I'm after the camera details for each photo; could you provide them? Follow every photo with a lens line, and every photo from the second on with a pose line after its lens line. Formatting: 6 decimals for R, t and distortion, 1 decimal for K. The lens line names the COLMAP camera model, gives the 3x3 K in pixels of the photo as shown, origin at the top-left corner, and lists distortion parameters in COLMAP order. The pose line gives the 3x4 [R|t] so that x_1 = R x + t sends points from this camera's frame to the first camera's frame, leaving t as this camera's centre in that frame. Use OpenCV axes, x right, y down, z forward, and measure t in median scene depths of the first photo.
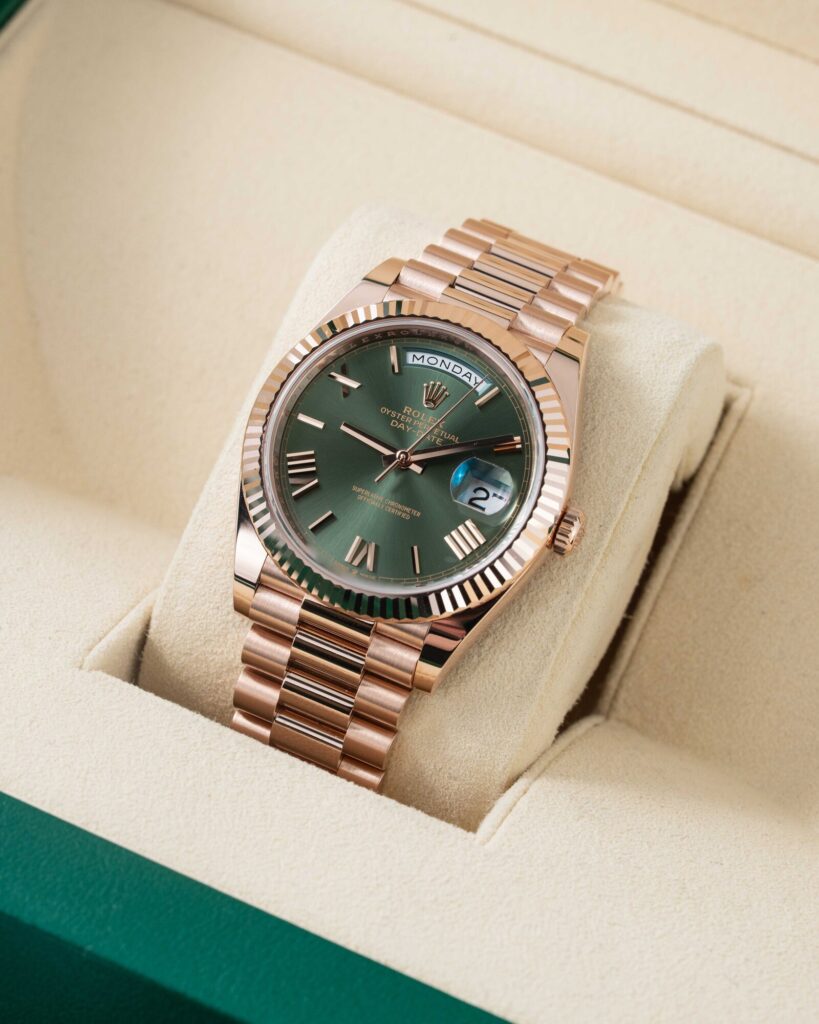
lens RADIAL K [[4208.2, 0, 409.5], [0, 4208.2, 512.6], [0, 0, 1]] dist [-0.097568, 0.000000]
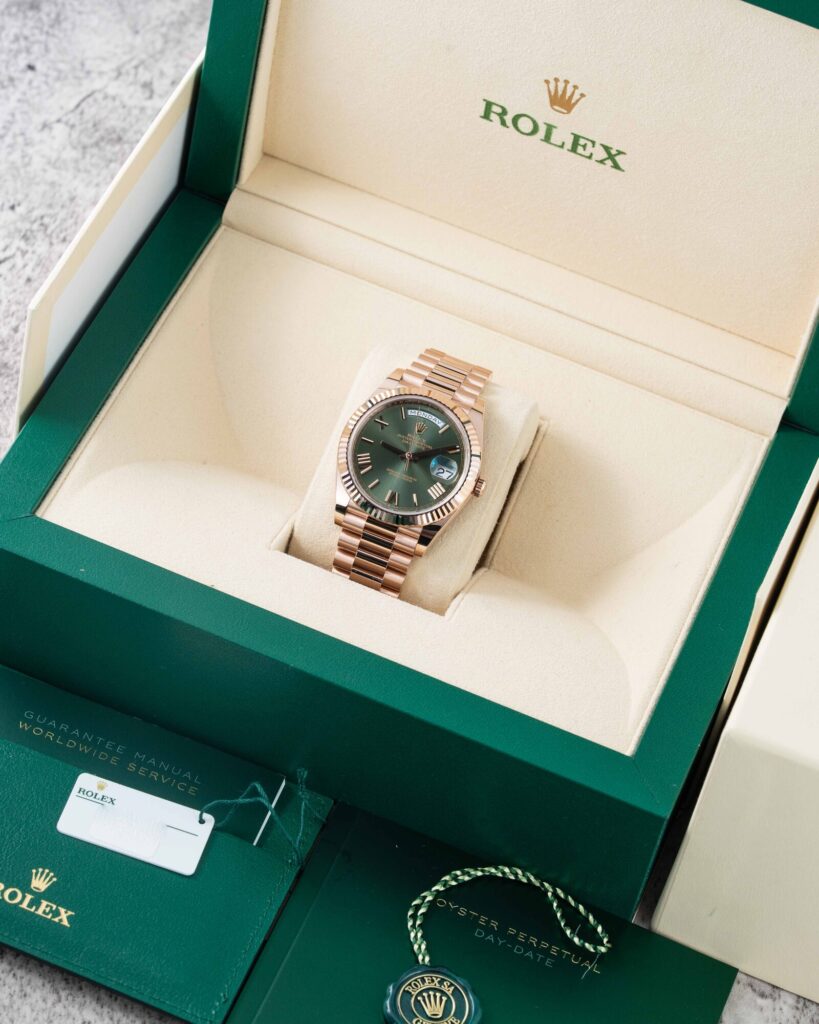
lens RADIAL K [[4208.2, 0, 409.4], [0, 4208.2, 511.6], [0, 0, 1]] dist [-0.097568, 0.000000]
pose [[0.992943, -0.017201, 0.117335, -0.270098], [0.015518, 0.999763, 0.015243, -0.017480], [-0.117570, -0.013314, 0.992975, -1.285493]]
